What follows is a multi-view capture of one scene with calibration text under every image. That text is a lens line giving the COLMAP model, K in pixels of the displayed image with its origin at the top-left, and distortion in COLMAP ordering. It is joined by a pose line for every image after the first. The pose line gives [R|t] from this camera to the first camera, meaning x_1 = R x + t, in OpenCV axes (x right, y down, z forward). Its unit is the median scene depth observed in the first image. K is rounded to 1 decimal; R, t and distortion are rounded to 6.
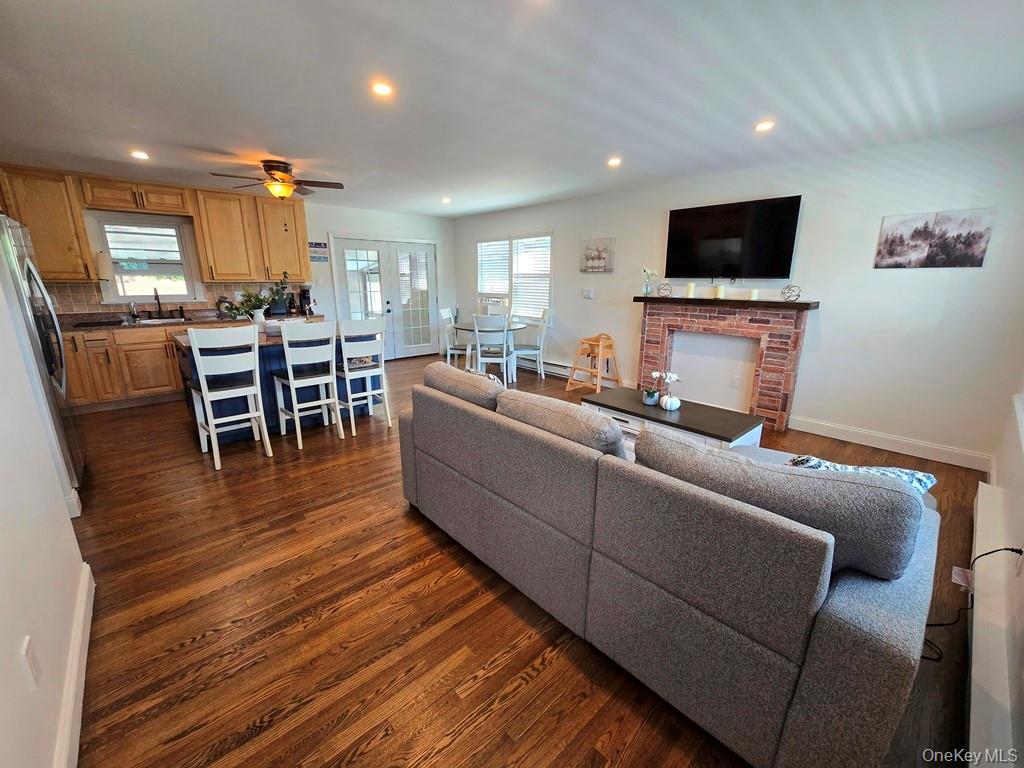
lens RADIAL K [[419.7, 0, 513.2], [0, 419.7, 382.3], [0, 0, 1]] dist [0.004539, -0.002398]
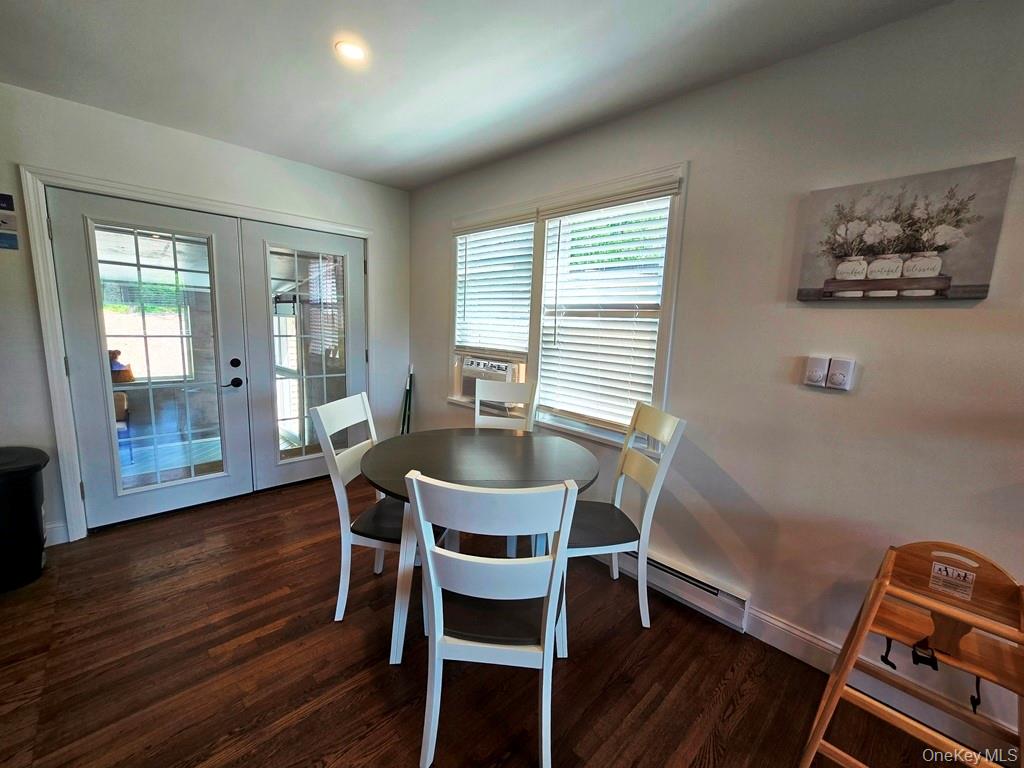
lens RADIAL K [[419.7, 0, 517.6], [0, 419.7, 384.5], [0, 0, 1]] dist [0.004539, -0.002398]
pose [[0.998364, 0.026749, 0.050544, -0.057050], [-0.022043, 0.995563, -0.091477, -0.195990], [-0.052767, 0.090213, 0.994524, 0.821734]]
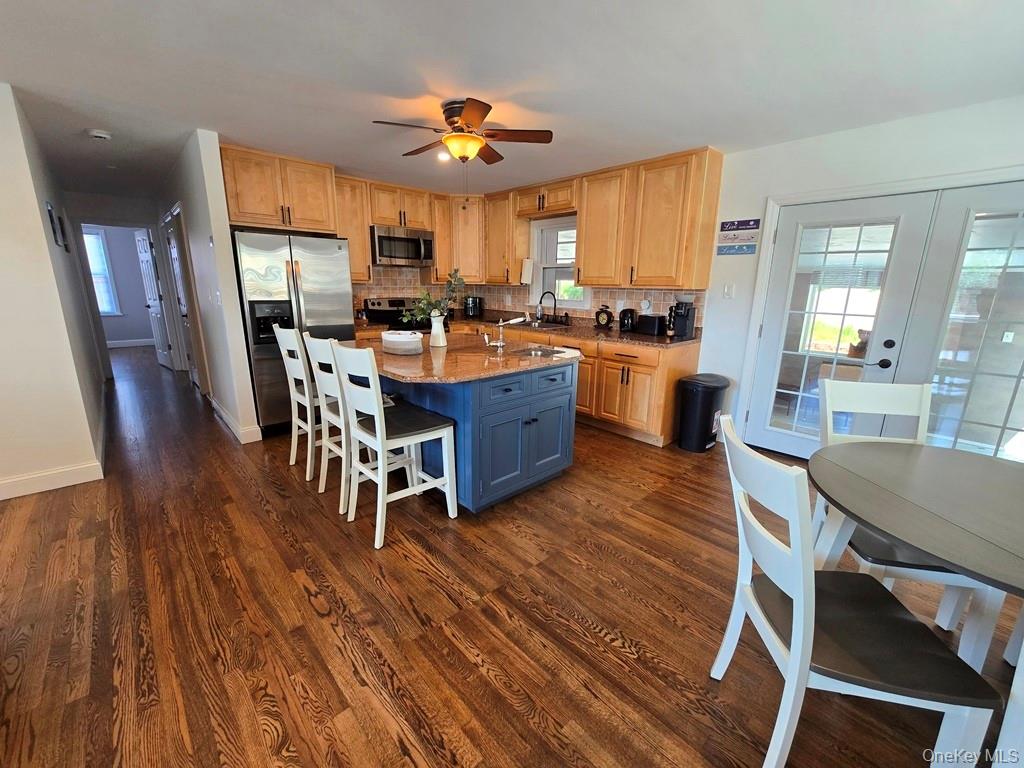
lens RADIAL K [[419.7, 0, 501.3], [0, 419.7, 377.6], [0, 0, 1]] dist [0.004539, -0.002398]
pose [[0.003815, 0.215096, -0.976585, 0.154061], [-0.256847, 0.944040, 0.206925, -0.209656], [0.966444, 0.250044, 0.058848, 0.883635]]
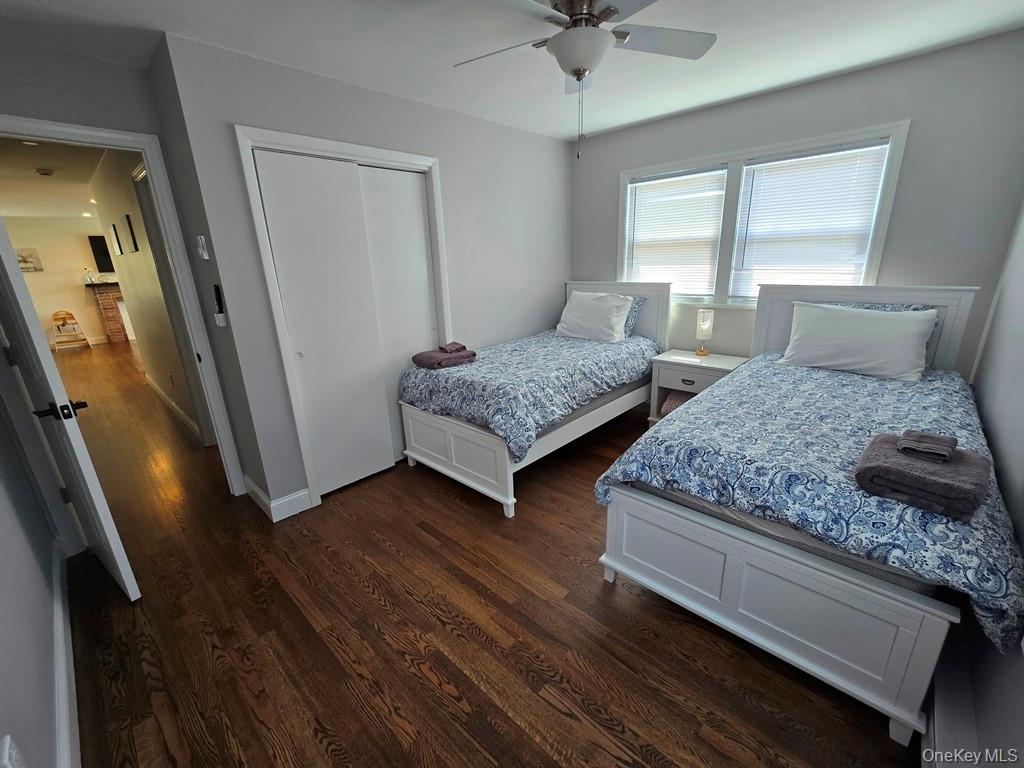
lens RADIAL K [[419.7, 0, 513.1], [0, 419.7, 388.6], [0, 0, 1]] dist [0.004539, -0.002398]
pose [[-0.090598, -0.288956, 0.953046, -1.596047], [0.282425, 0.910238, 0.302825, 0.154929], [-0.955002, 0.296599, -0.000857, -0.532016]]
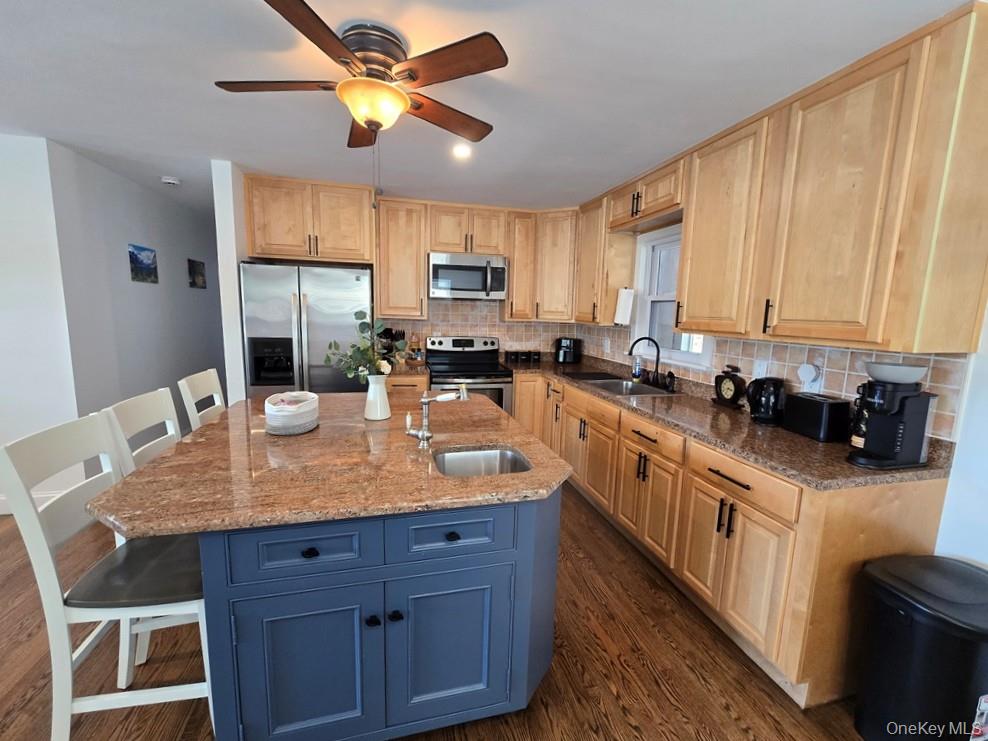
lens RADIAL K [[405.0, 0, 497.2], [0, 405.0, 369.5], [0, 0, 1]] dist [0.004539, -0.002398]
pose [[-0.467744, 0.109563, -0.877047, -0.196351], [-0.243881, 0.937767, 0.247214, -0.277141], [0.849552, 0.329528, -0.411914, 1.079553]]
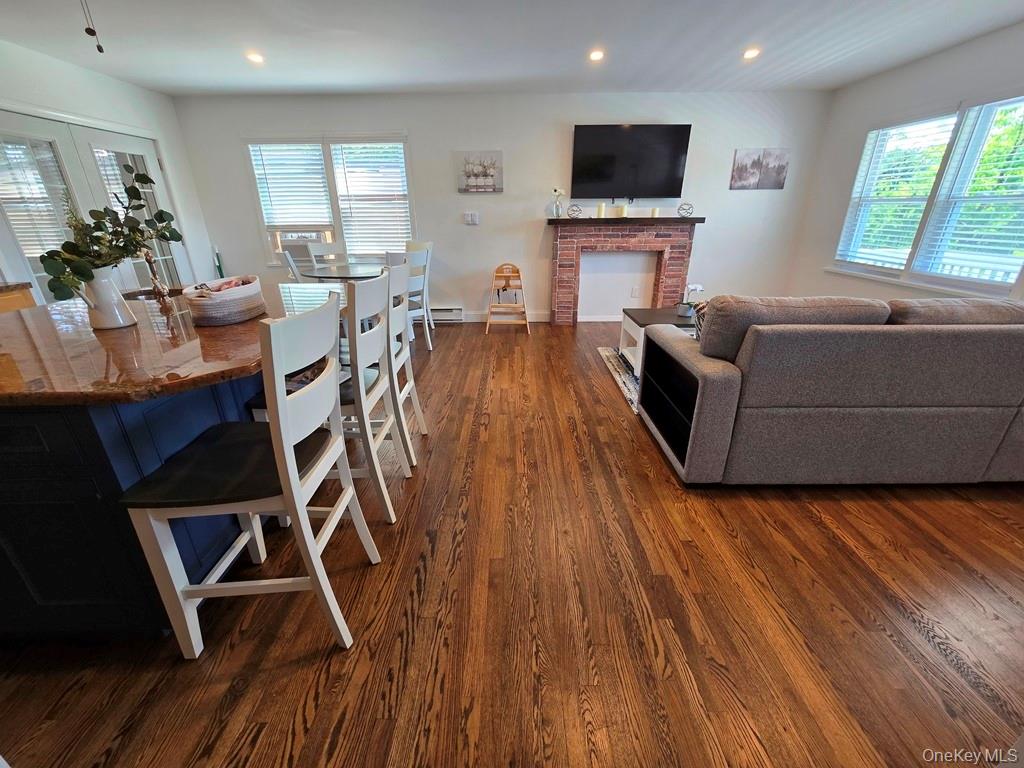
lens RADIAL K [[419.7, 0, 510.5], [0, 419.7, 385.1], [0, 0, 1]] dist [0.004539, -0.002398]
pose [[0.671417, -0.292415, 0.680949, -0.517553], [0.187997, 0.956011, 0.225168, -0.072853], [-0.716837, -0.023165, 0.696855, 0.377755]]
